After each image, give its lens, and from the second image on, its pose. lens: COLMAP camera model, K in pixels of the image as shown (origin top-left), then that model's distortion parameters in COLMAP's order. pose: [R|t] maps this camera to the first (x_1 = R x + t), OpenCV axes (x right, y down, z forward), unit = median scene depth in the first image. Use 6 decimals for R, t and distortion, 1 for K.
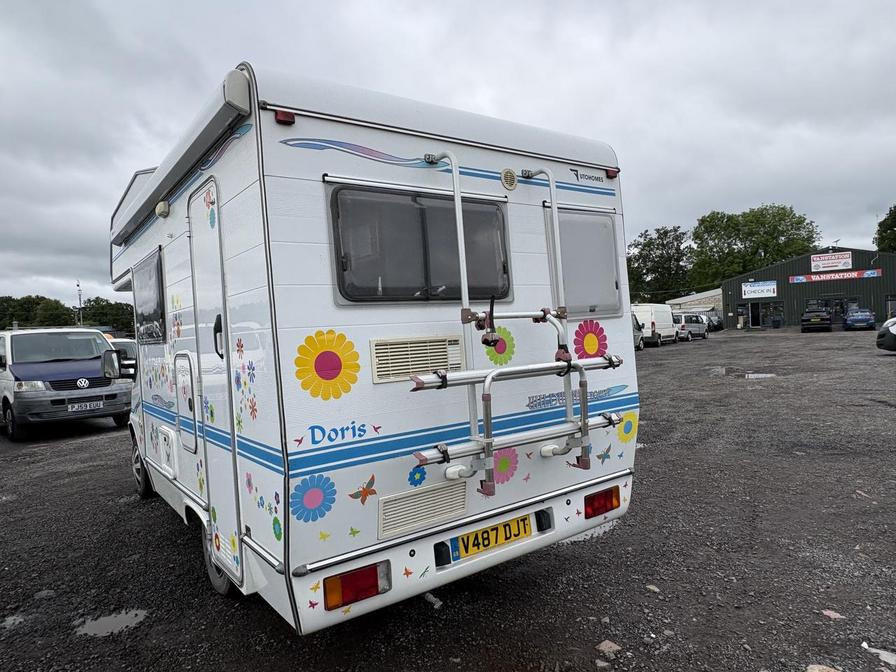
lens RADIAL K [[588.2, 0, 448.0], [0, 588.2, 336.0], [0, 0, 1]] dist [-0.000524, 0.000441]
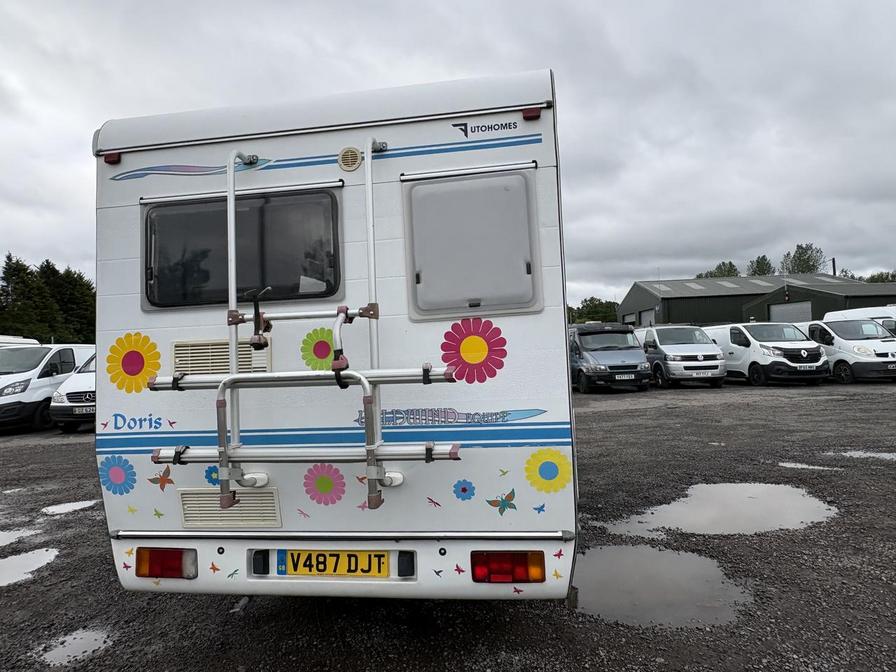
lens RADIAL K [[593.7, 0, 448.1], [0, 593.7, 327.3], [0, 0, 1]] dist [-0.000905, 0.002088]
pose [[0.702925, -0.003038, -0.711257, 0.872026], [-0.002029, 0.999978, -0.006276, -0.011865], [0.711261, 0.005855, 0.702904, 0.507667]]
